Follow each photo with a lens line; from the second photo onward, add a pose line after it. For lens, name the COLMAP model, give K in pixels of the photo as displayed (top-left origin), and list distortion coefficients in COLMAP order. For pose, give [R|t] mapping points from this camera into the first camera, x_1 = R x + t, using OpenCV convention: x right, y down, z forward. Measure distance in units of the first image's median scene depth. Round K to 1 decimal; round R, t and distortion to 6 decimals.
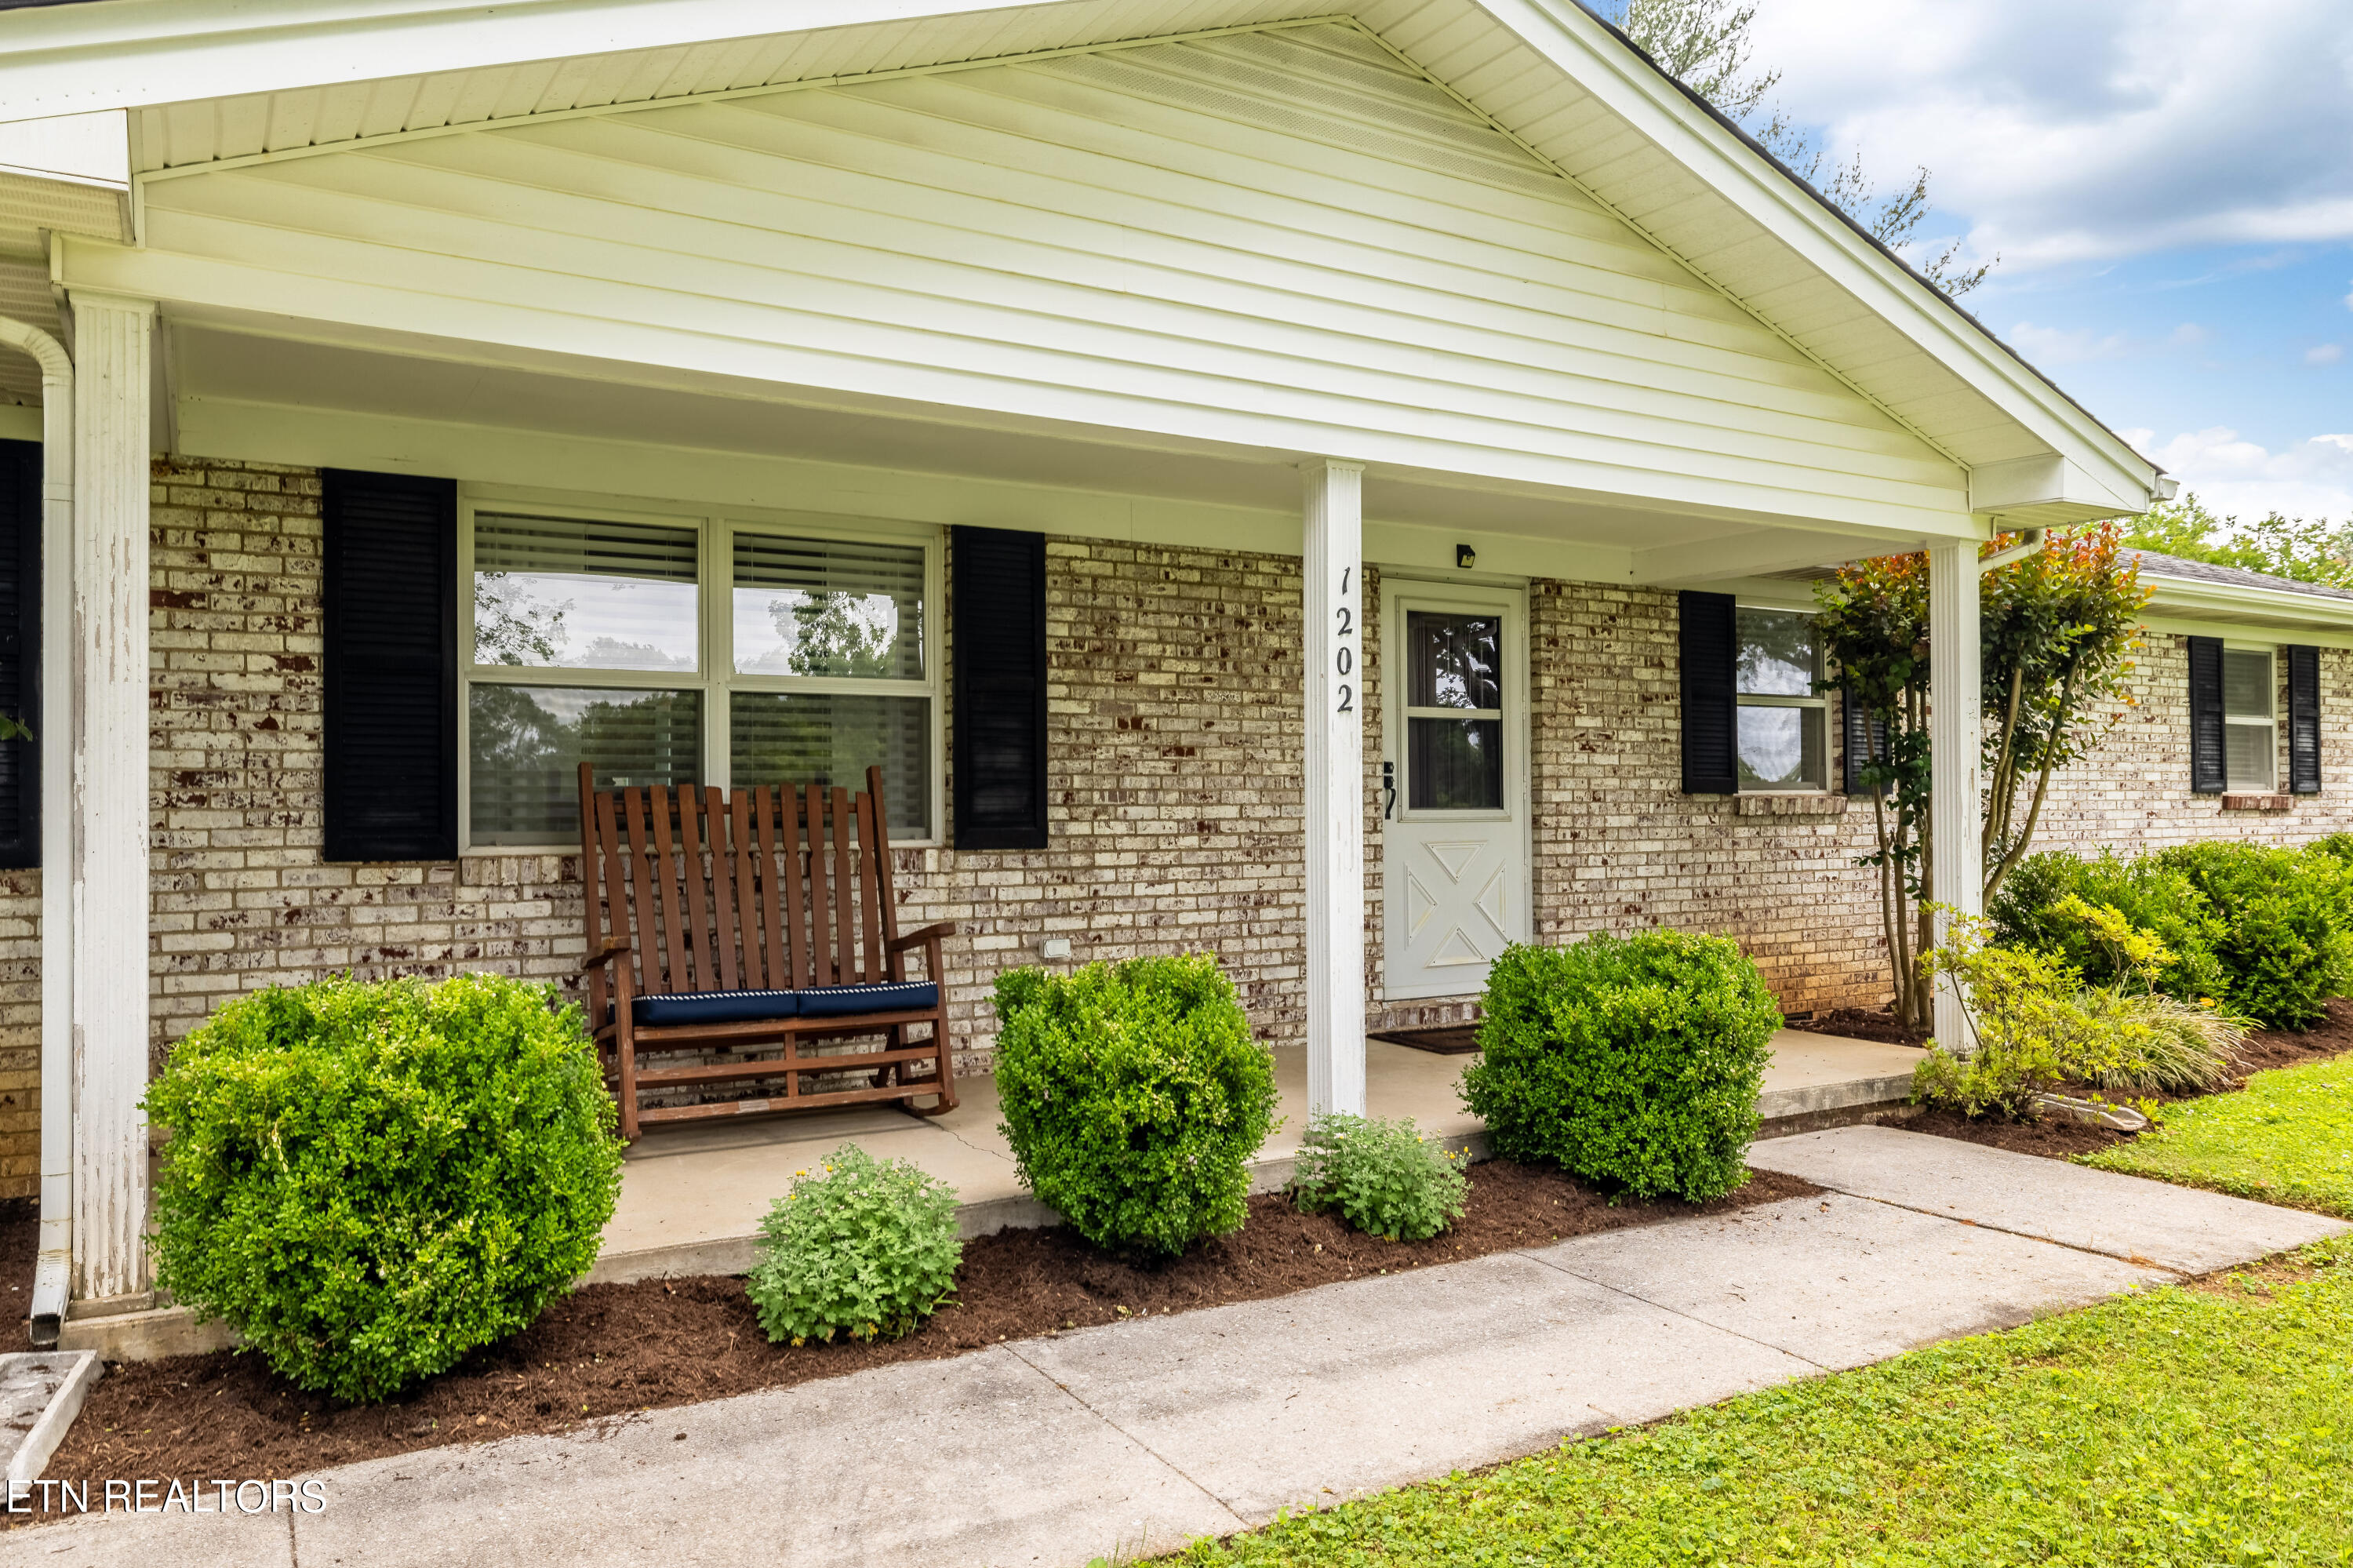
lens RADIAL K [[1613.3, 0, 1175.5], [0, 1613.3, 779.2], [0, 0, 1]] dist [-0.000537, 0.006677]
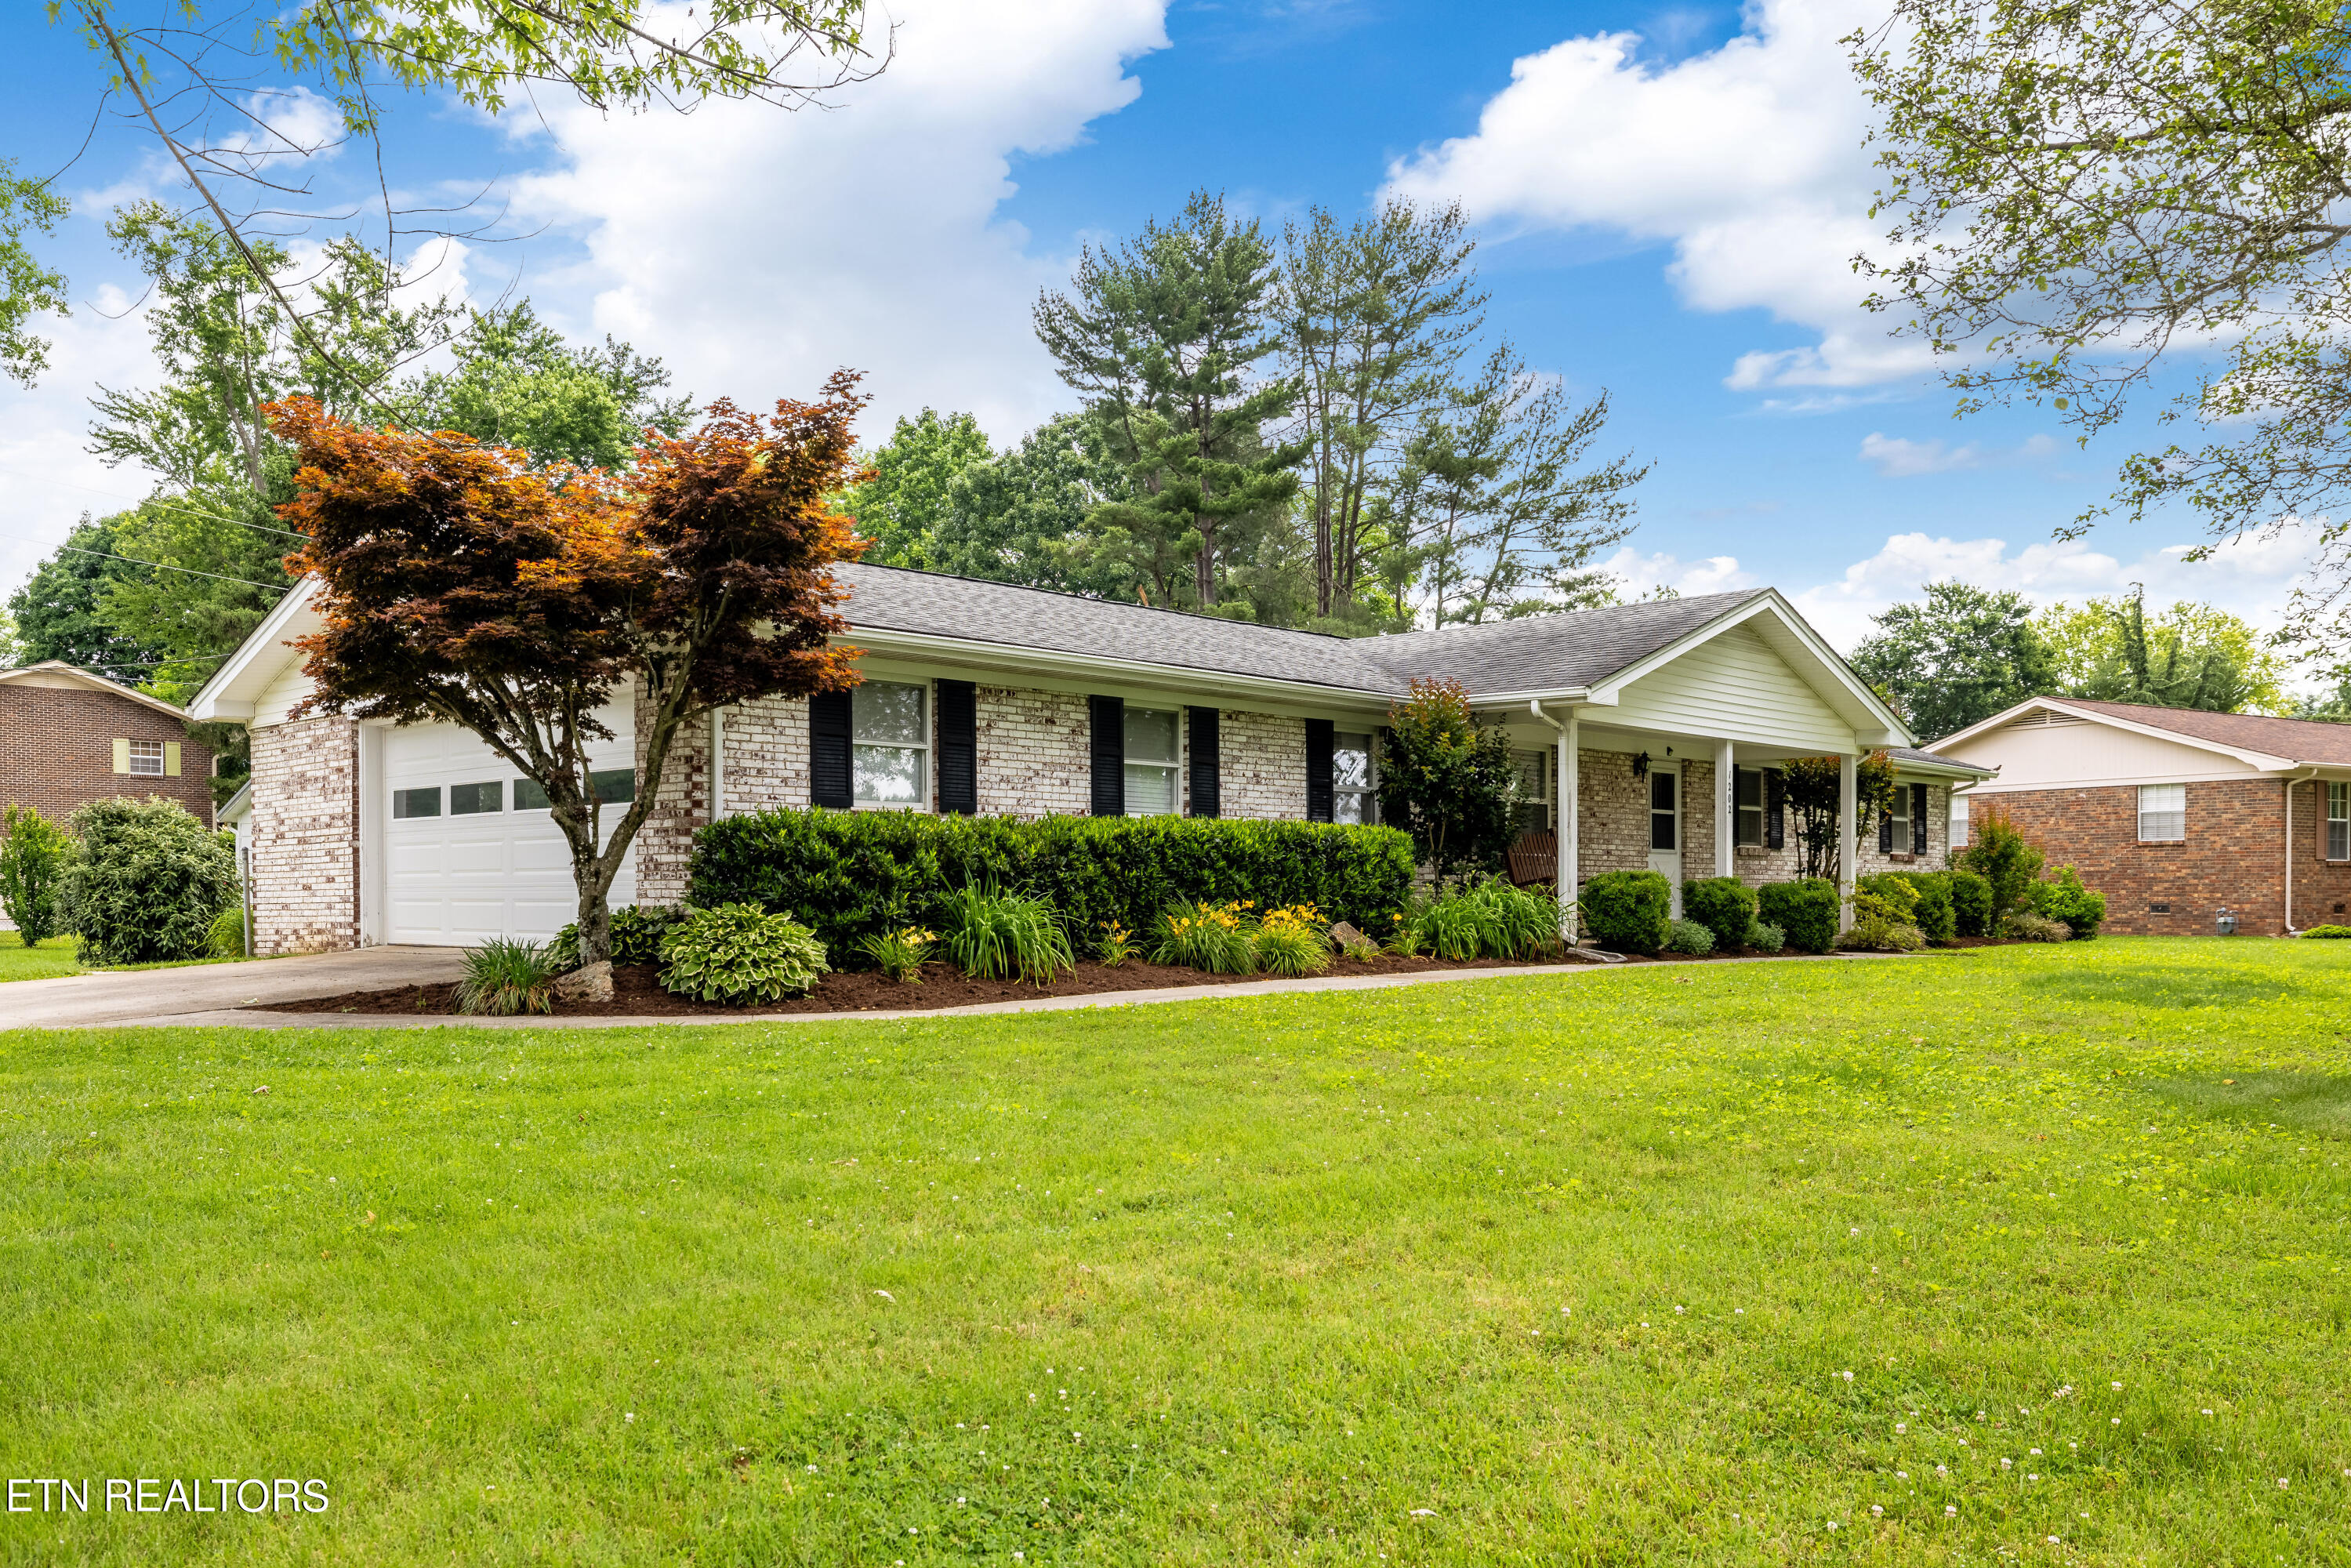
lens RADIAL K [[1885.9, 0, 1026.2], [0, 1885.9, 883.8], [0, 0, 1]] dist [-0.000244, -0.002942]
pose [[0.973849, 0.008359, 0.227041, -1.662049], [-0.010311, 0.999919, 0.007415, 0.069179], [-0.226961, -0.009562, 0.973857, -1.888051]]
